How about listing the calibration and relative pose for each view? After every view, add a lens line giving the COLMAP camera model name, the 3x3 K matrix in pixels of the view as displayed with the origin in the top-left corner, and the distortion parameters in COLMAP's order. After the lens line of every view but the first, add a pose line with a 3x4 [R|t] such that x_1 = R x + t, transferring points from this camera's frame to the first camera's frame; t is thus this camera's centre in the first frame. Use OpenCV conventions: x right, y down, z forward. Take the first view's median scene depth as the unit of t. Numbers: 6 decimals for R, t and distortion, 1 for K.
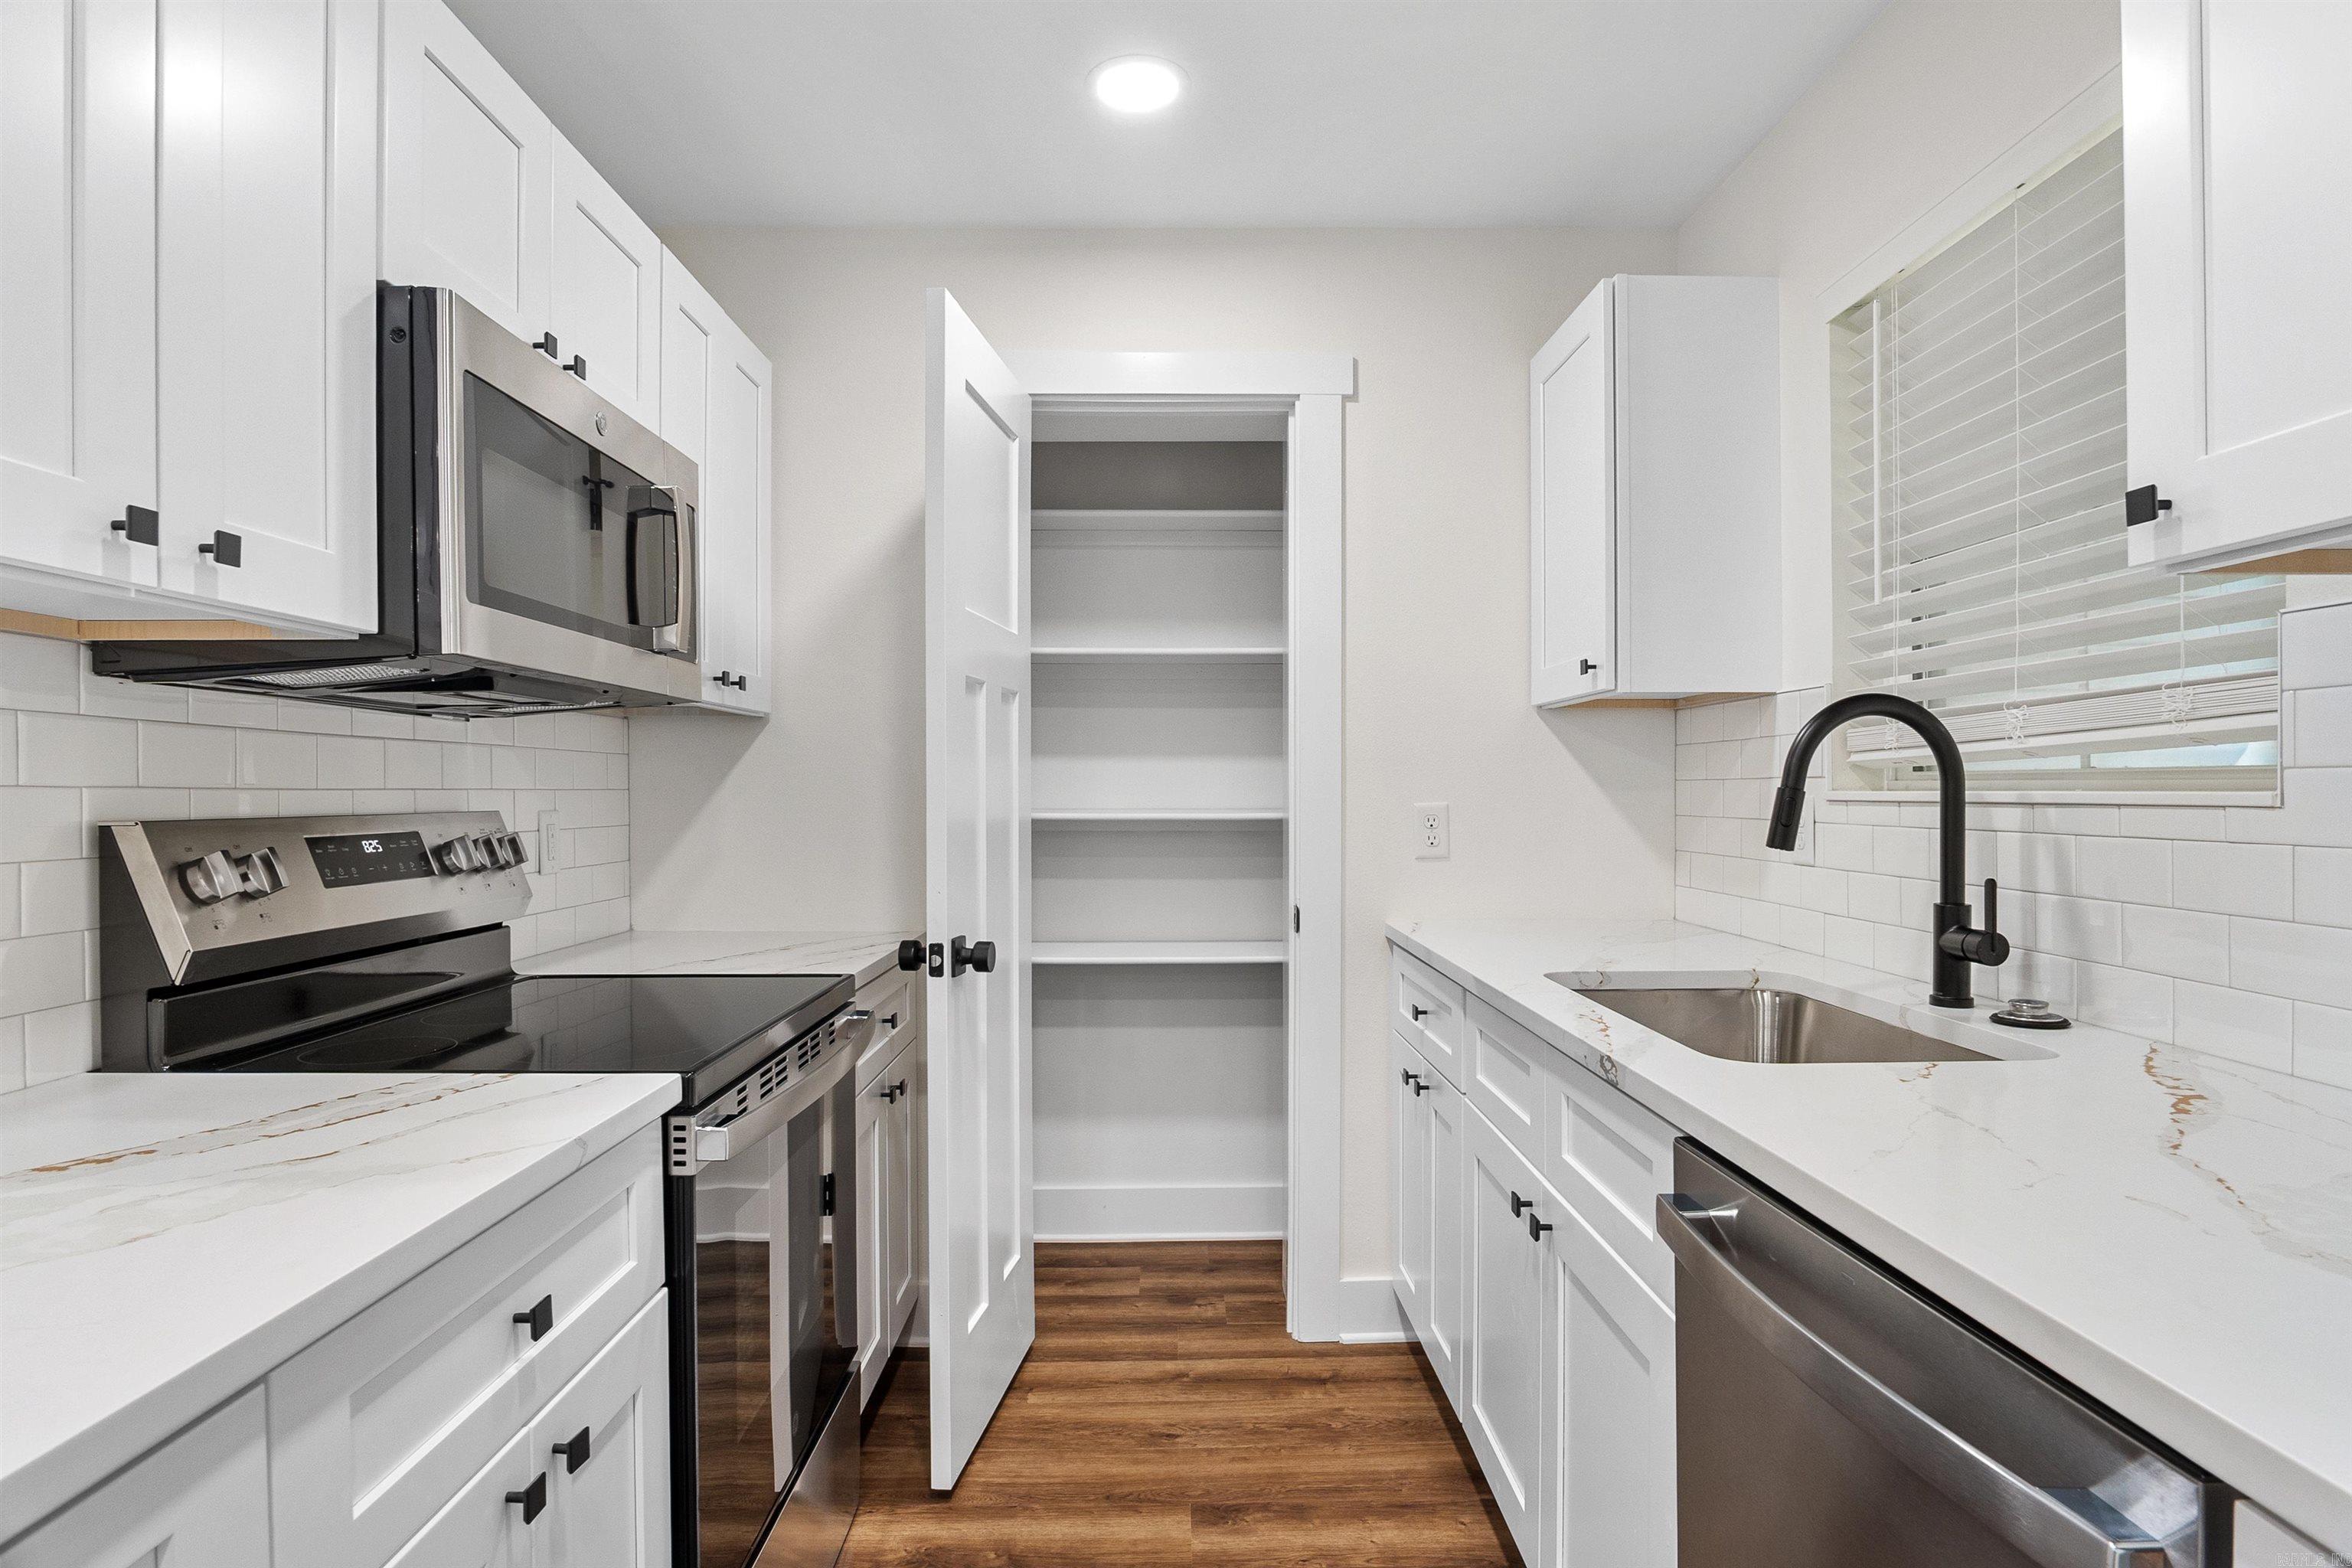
lens RADIAL K [[1263.4, 0, 1185.7], [0, 1263.4, 804.2], [0, 0, 1]] dist [-0.028960, 0.000252]
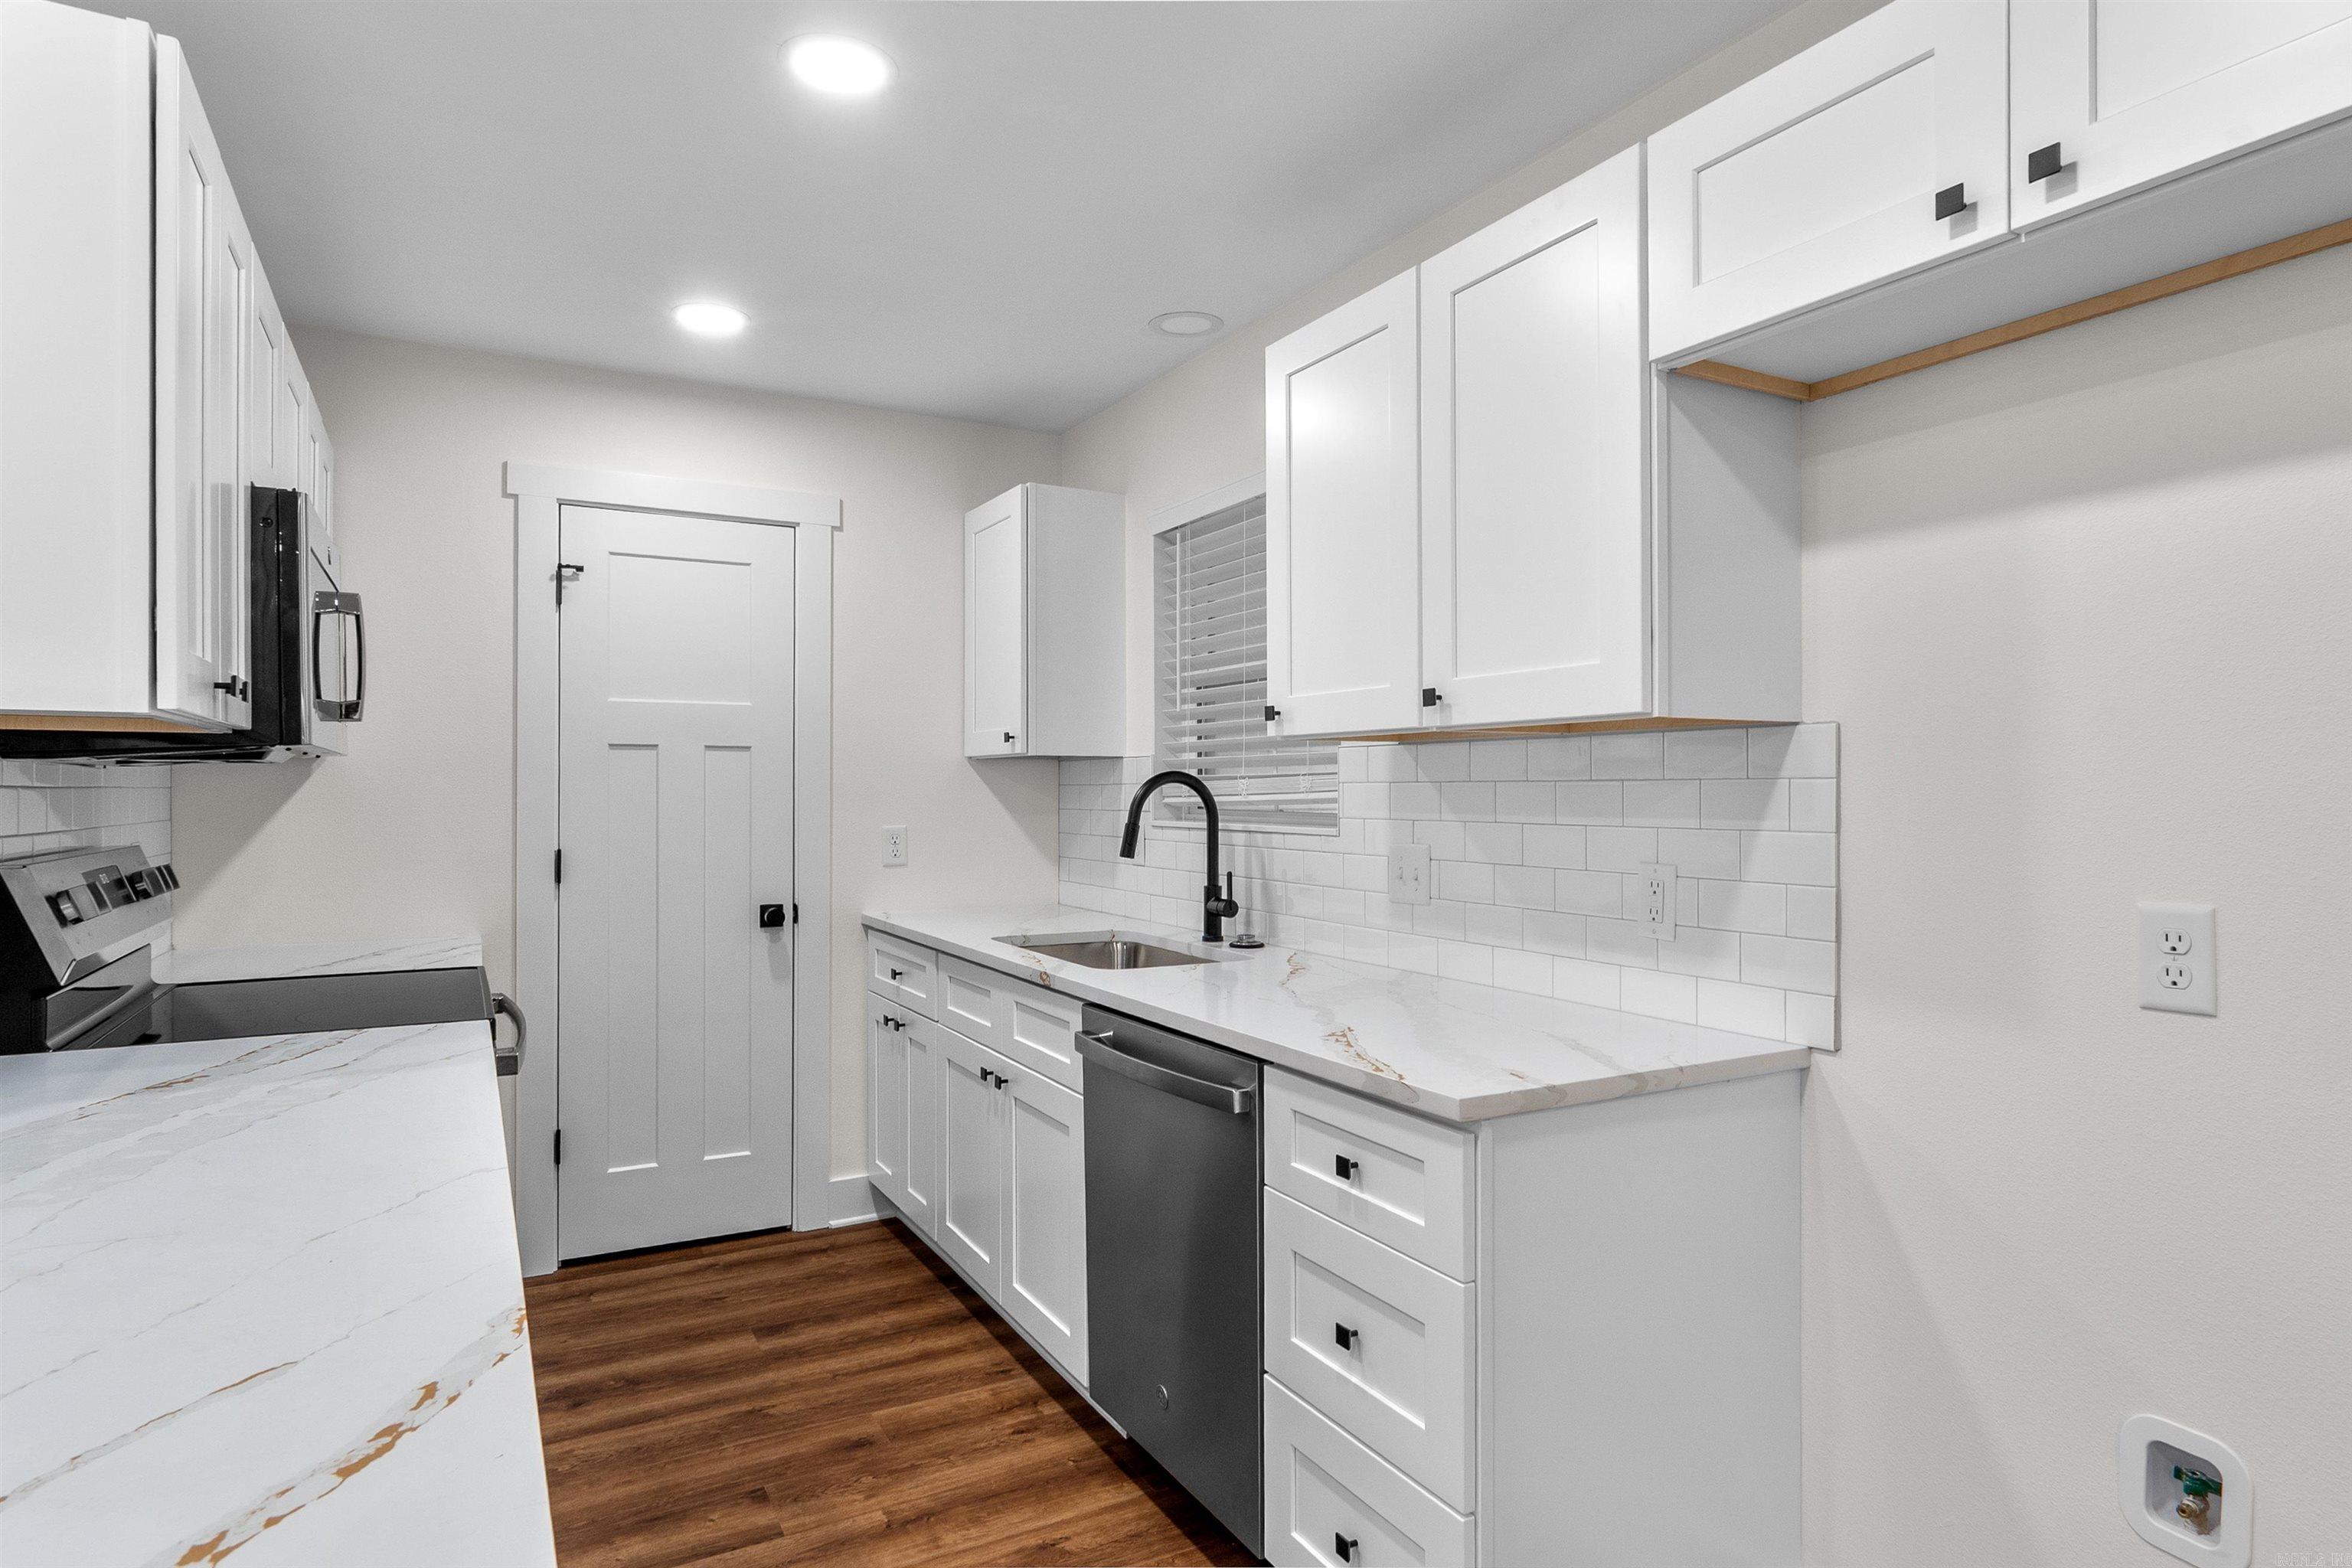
lens RADIAL K [[1276.2, 0, 1176.0], [0, 1276.2, 784.0], [0, 0, 1]] dist [-0.022573, 0.001644]
pose [[0.883332, 0.005053, 0.468721, -0.281283], [0.002499, 0.999877, -0.015489, -0.036385], [-0.468741, 0.014853, 0.883211, -0.567383]]
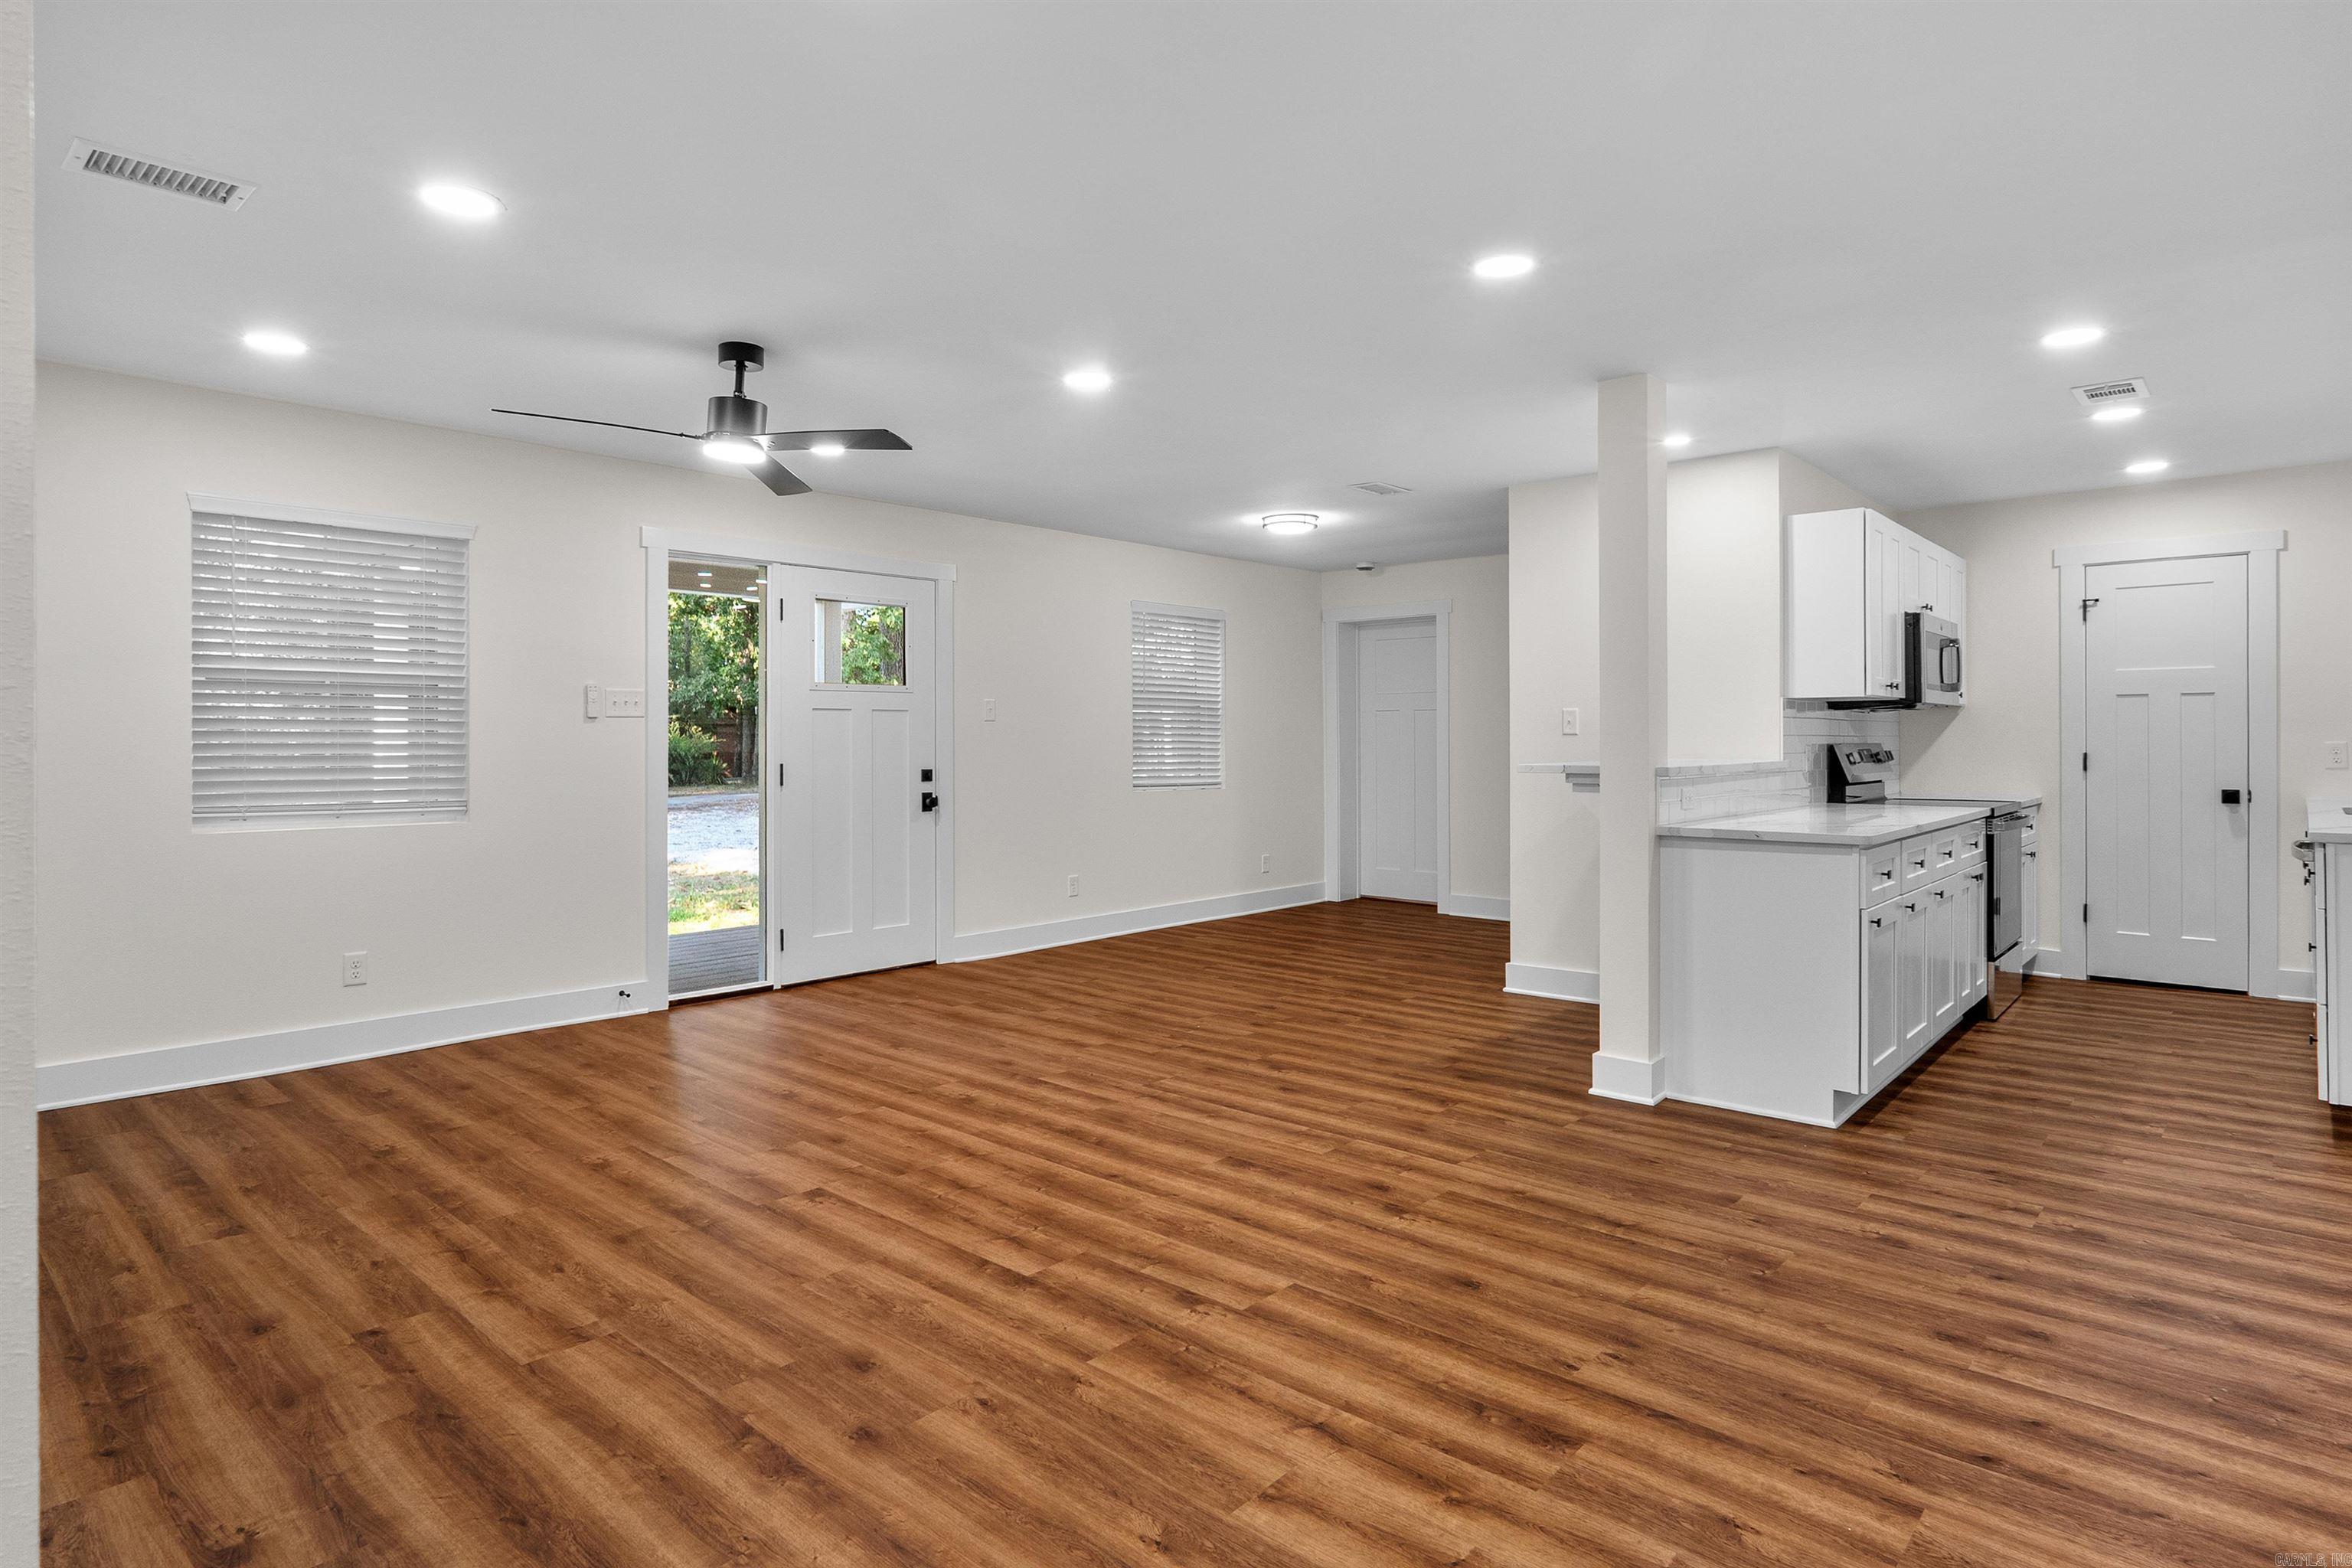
lens RADIAL K [[1248.2, 0, 1195.9], [0, 1248.2, 746.3], [0, 0, 1]] dist [-0.013831, 0.001139]
pose [[0.736598, 0.004017, -0.676319, 0.285865], [-0.006746, 0.999976, -0.001408, 0.031227], [0.676297, 0.005599, 0.736608, -2.600198]]
